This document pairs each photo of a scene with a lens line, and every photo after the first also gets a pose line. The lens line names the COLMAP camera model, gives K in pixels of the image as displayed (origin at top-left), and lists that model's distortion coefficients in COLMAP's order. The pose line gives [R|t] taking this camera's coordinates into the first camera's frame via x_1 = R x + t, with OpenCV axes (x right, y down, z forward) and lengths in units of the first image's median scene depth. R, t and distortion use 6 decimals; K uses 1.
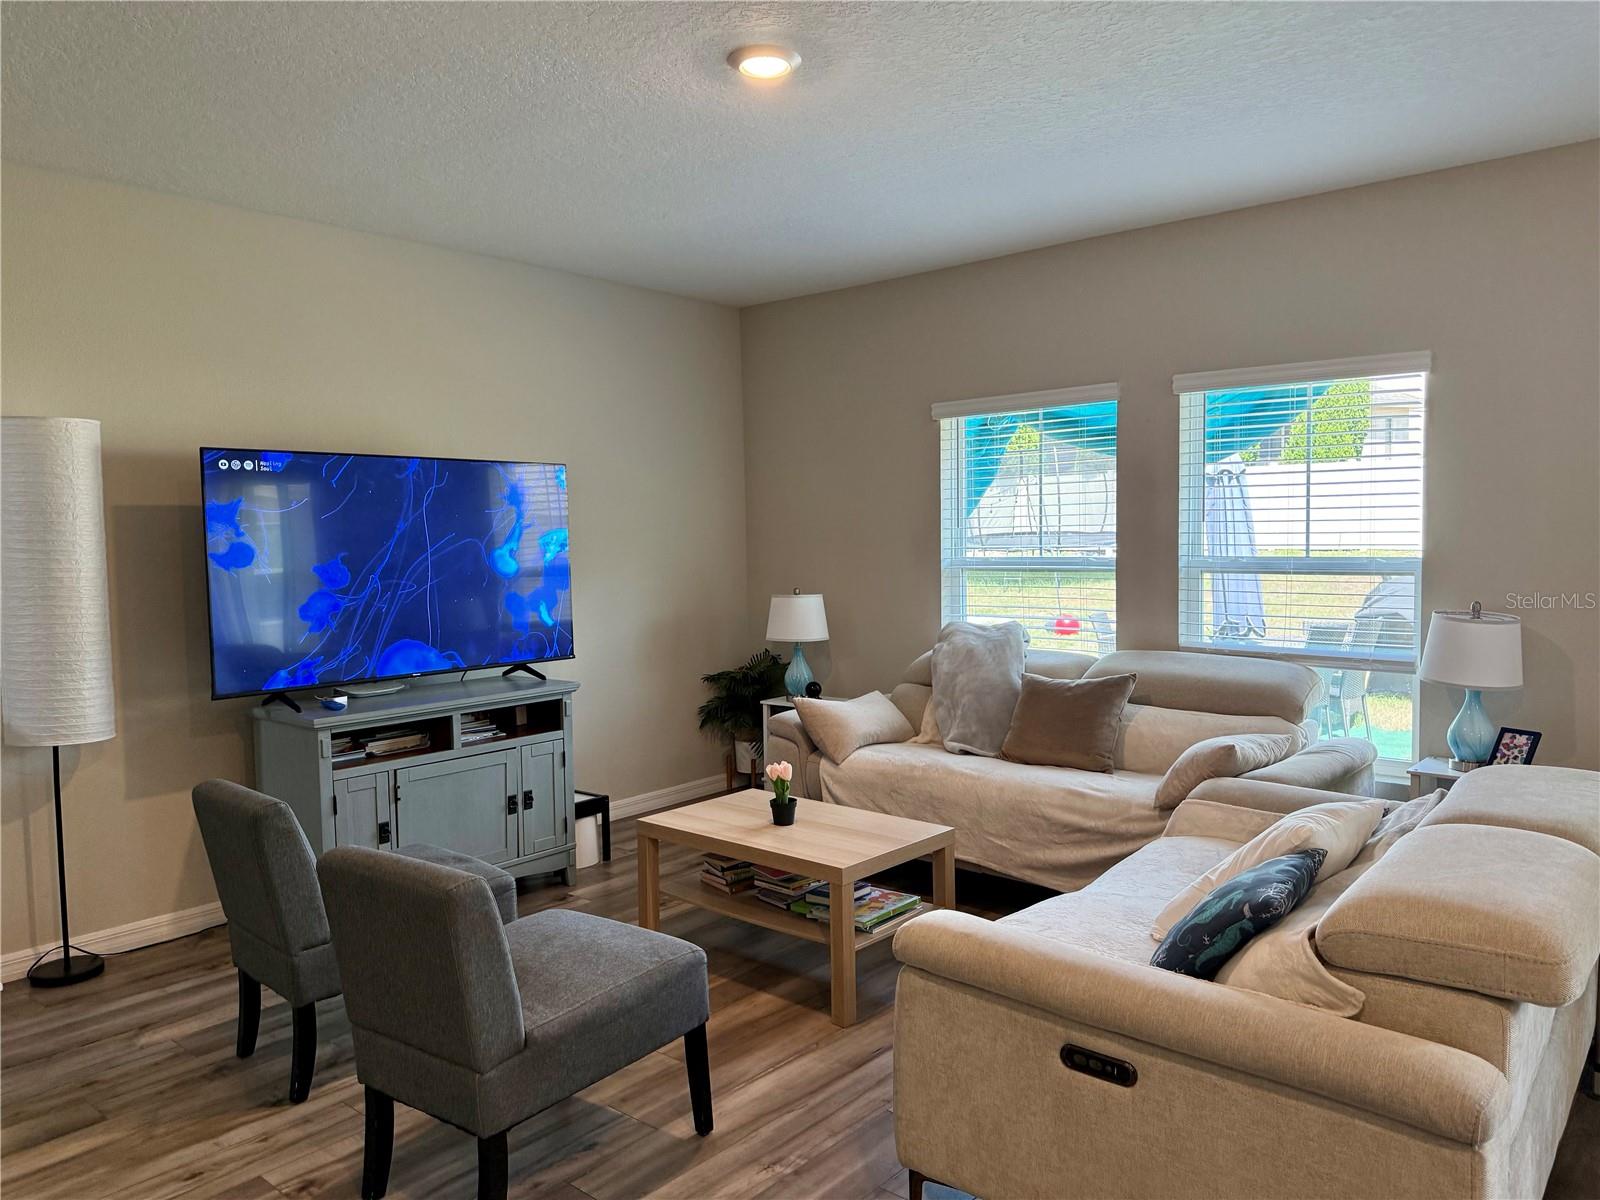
lens RADIAL K [[1112.3, 0, 798.3], [0, 1112.3, 600.8], [0, 0, 1]] dist [0.029549, -0.008598]
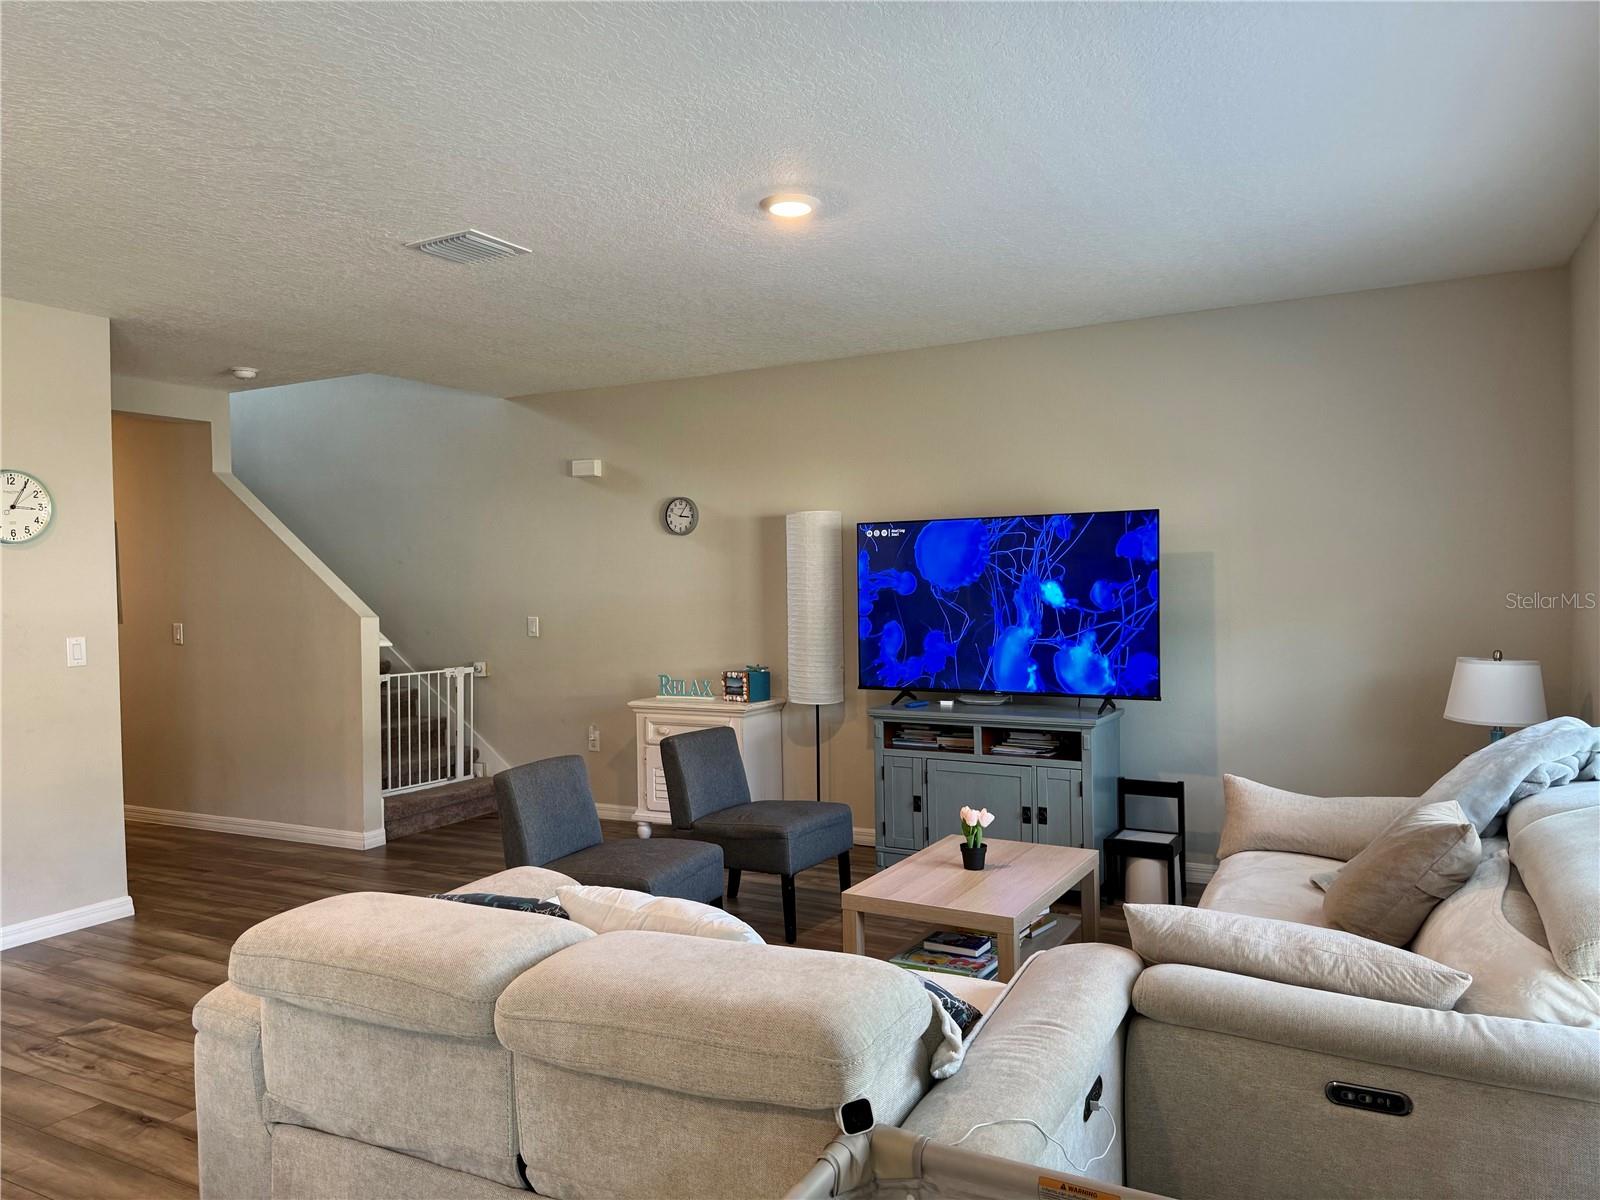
lens RADIAL K [[1112.3, 0, 800.7], [0, 1112.3, 598.1], [0, 0, 1]] dist [0.029549, -0.008598]
pose [[0.203691, 0.030660, -0.978555, 0.845989], [-0.042985, 0.998826, 0.022348, -0.058433], [0.978091, 0.037511, 0.204769, 0.551251]]
